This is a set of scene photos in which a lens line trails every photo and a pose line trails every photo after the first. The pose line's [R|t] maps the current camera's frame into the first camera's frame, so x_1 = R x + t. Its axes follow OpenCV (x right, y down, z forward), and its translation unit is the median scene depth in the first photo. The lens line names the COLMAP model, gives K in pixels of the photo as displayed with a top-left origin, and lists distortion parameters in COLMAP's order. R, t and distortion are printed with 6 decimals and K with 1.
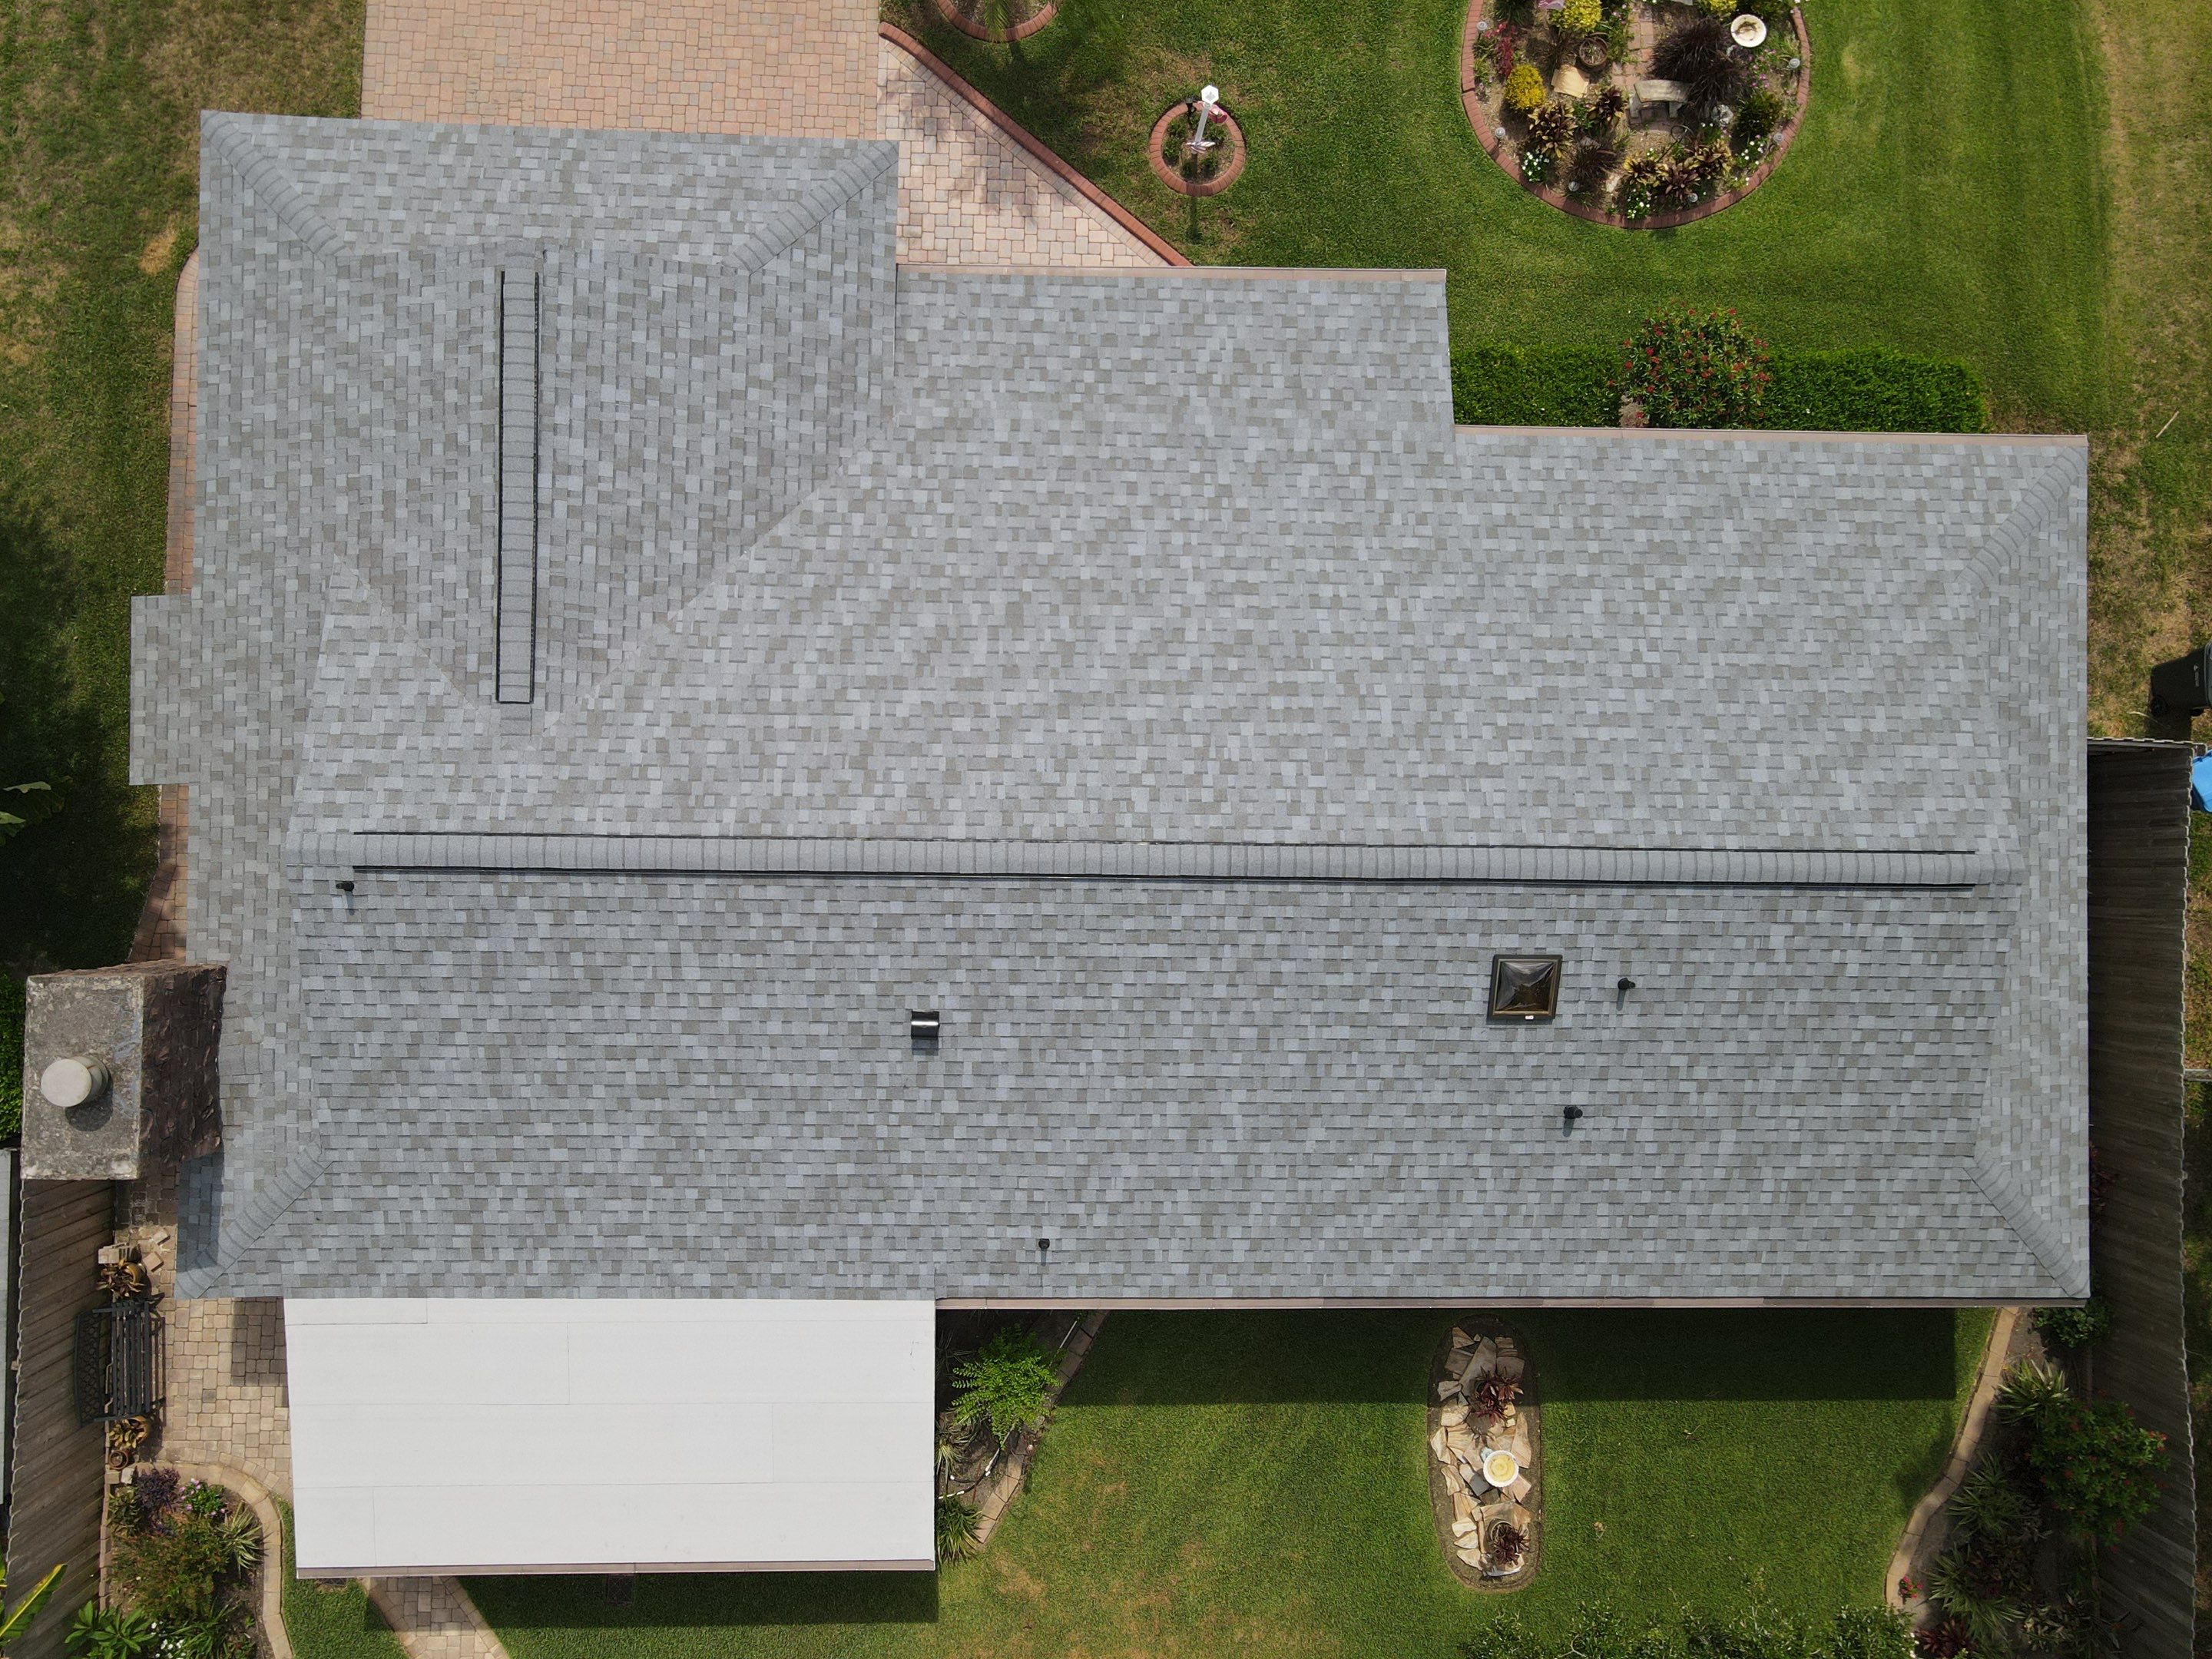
lens RADIAL K [[1627.8, 0, 1069.9], [0, 1627.8, 817.9], [0, 0, 1]] dist [-0.007923, 0.030842]
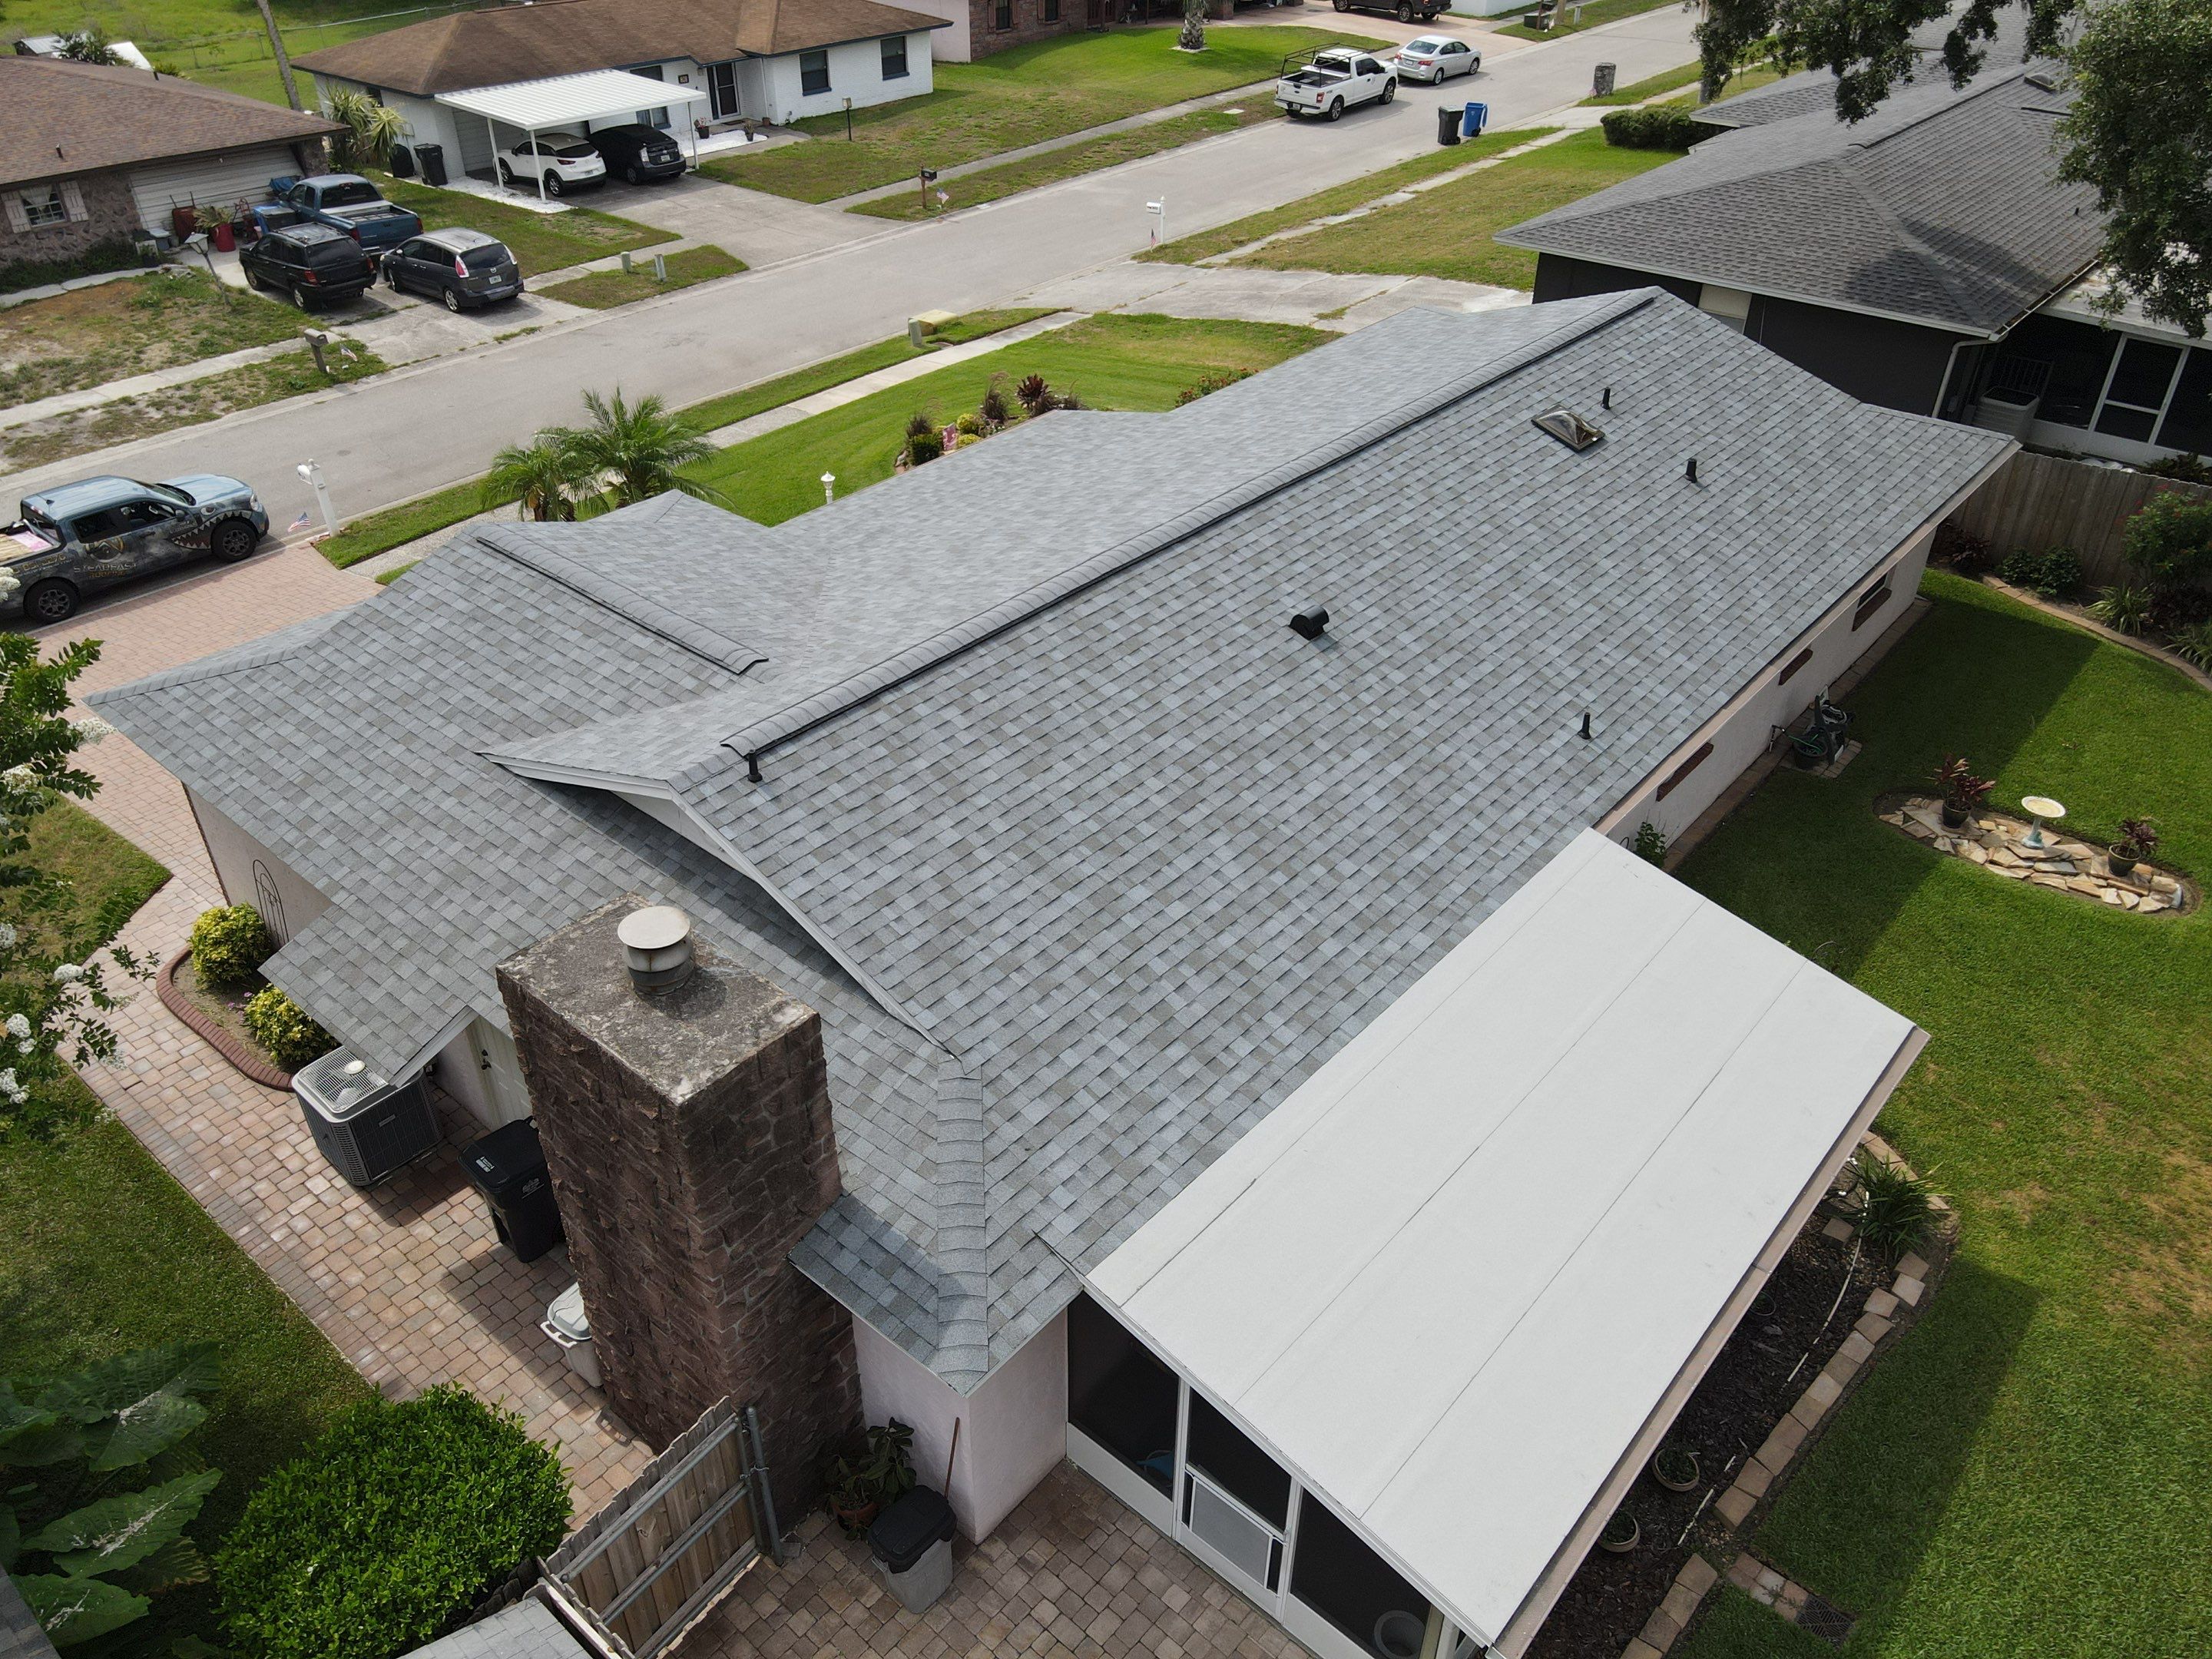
lens RADIAL K [[1627.8, 0, 1082.3], [0, 1627.8, 827.6], [0, 0, 1]] dist [-0.007923, 0.030842]
pose [[0.649085, -0.463847, 0.602938, -0.770681], [0.760596, 0.381676, -0.525183, 0.548839], [0.013478, 0.799481, 0.600541, 0.503215]]
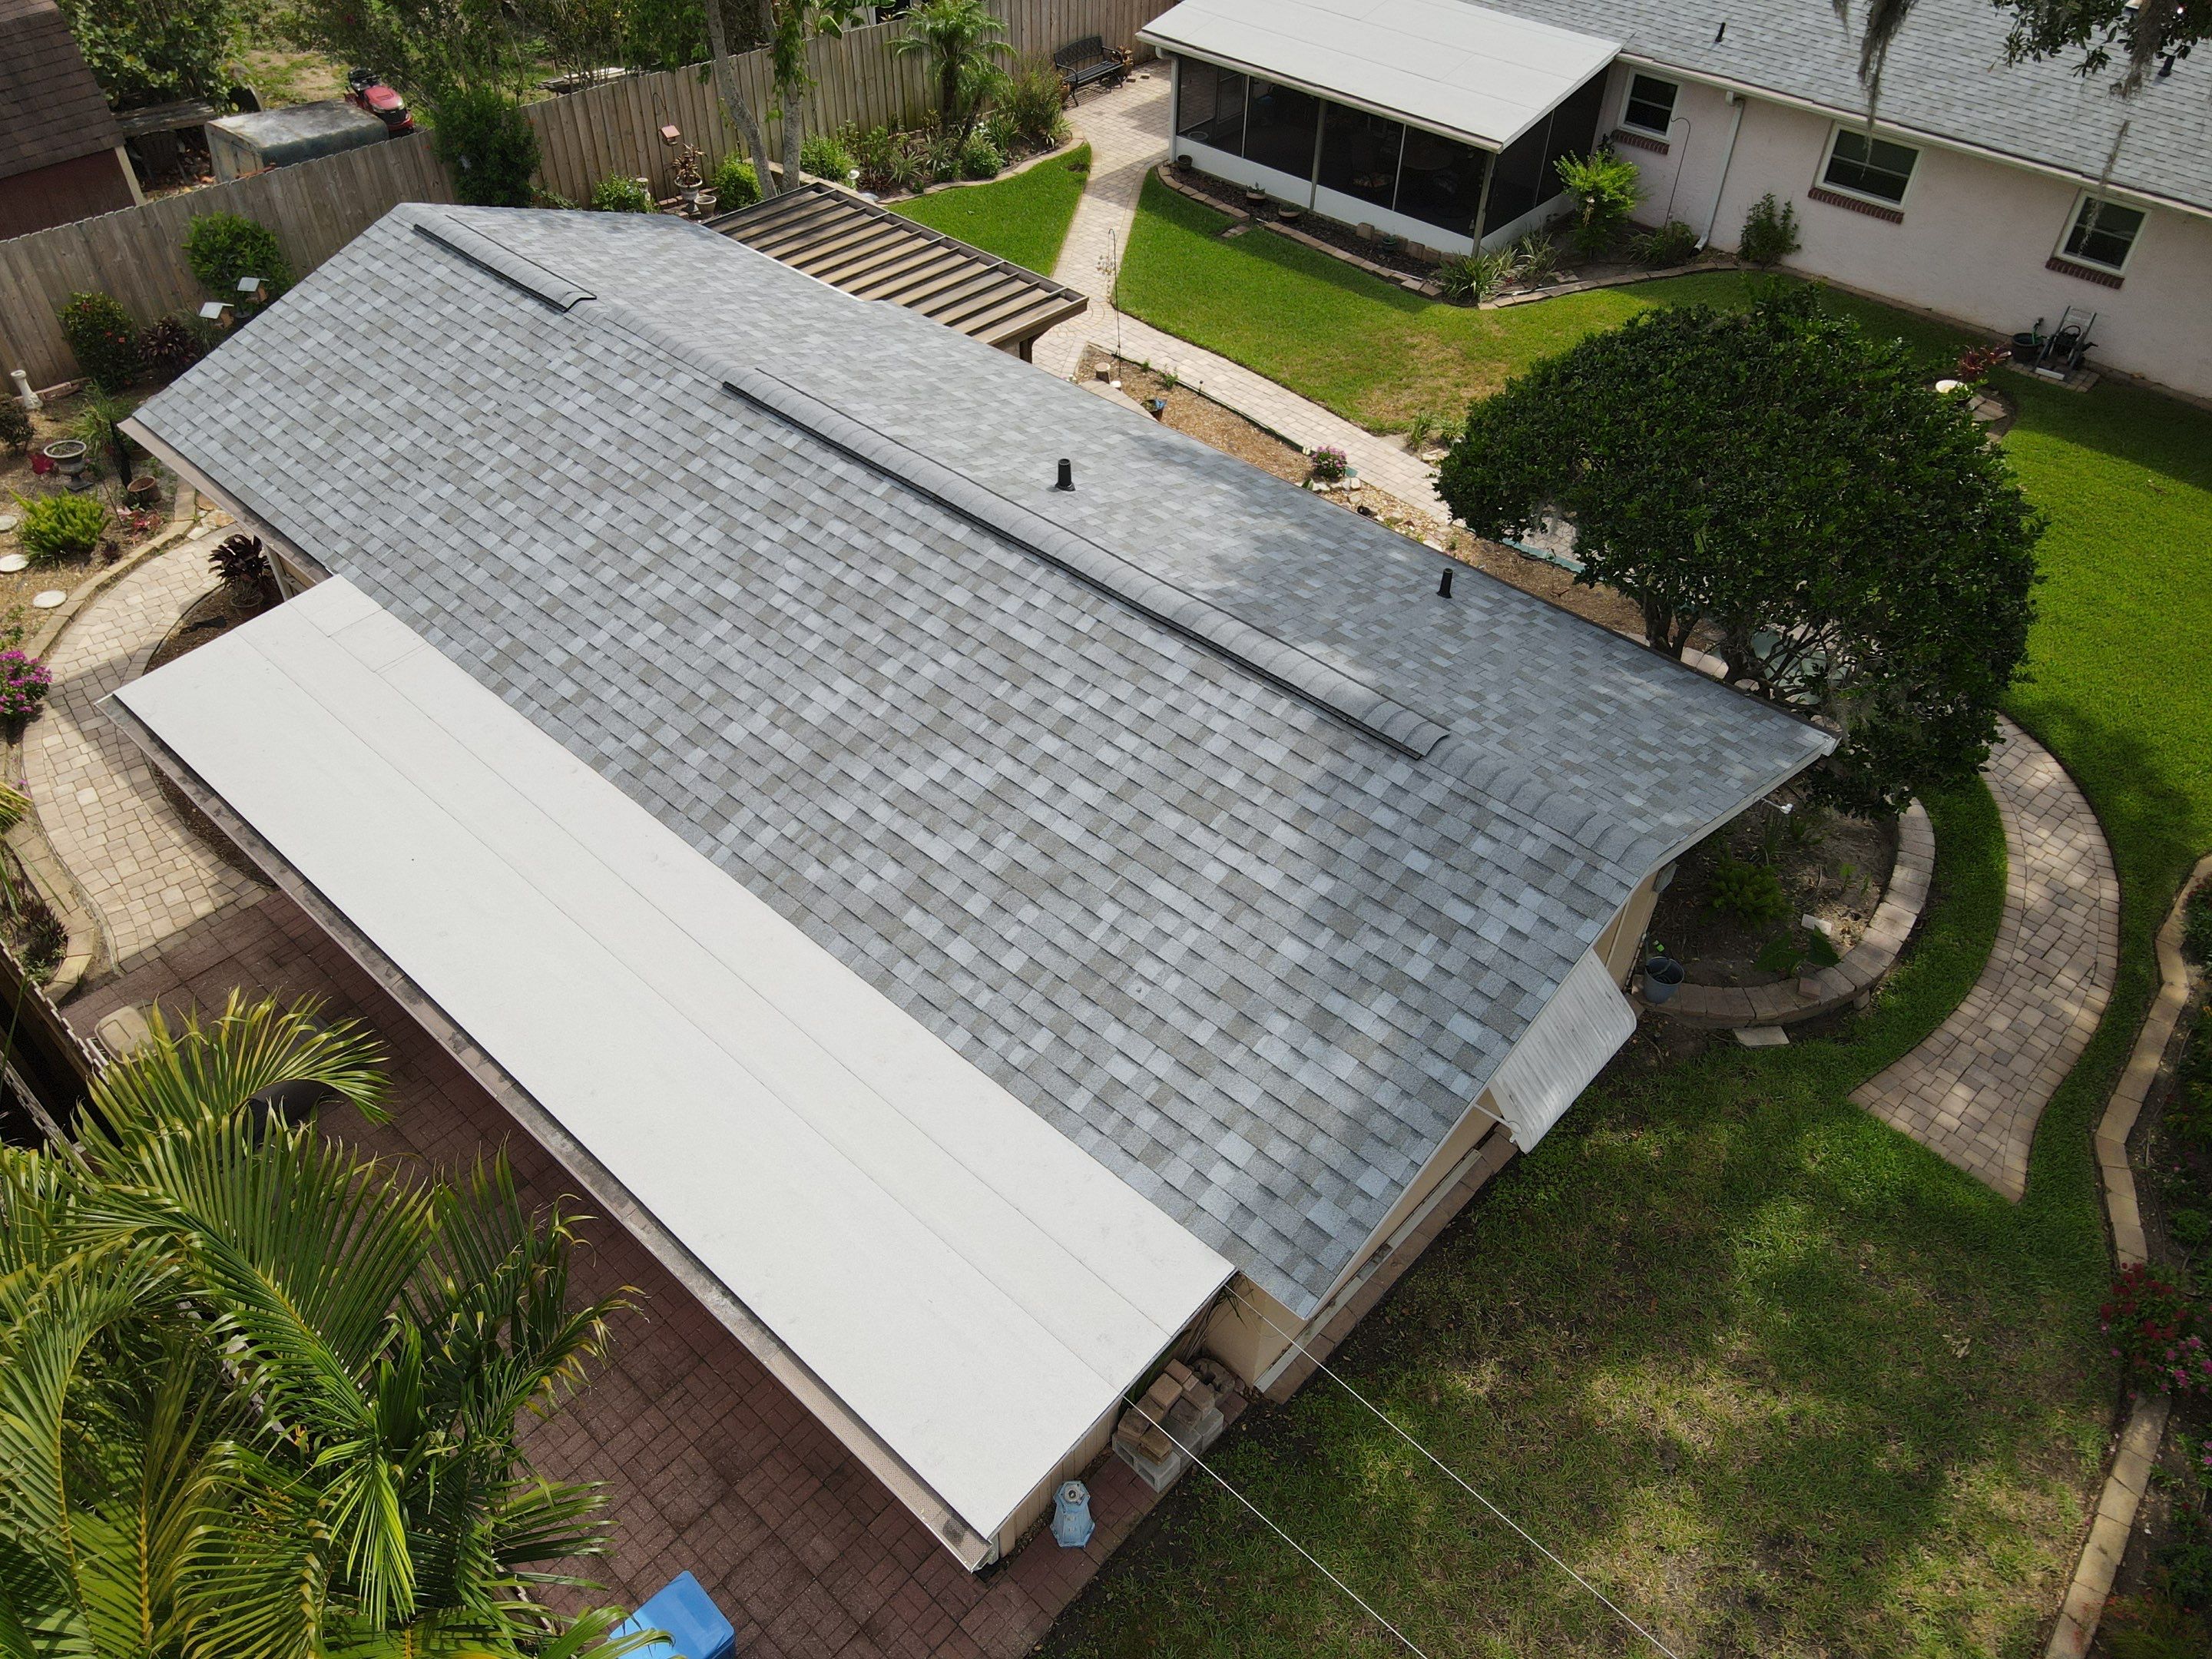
lens RADIAL K [[1627.8, 0, 1077.0], [0, 1627.8, 806.8], [0, 0, 1]] dist [-0.007923, 0.030842]
pose [[0.731035, 0.436146, -0.524752, 0.597688], [-0.681011, 0.514337, -0.521231, 1.696217], [0.042567, 0.738400, 0.673018, 0.537976]]
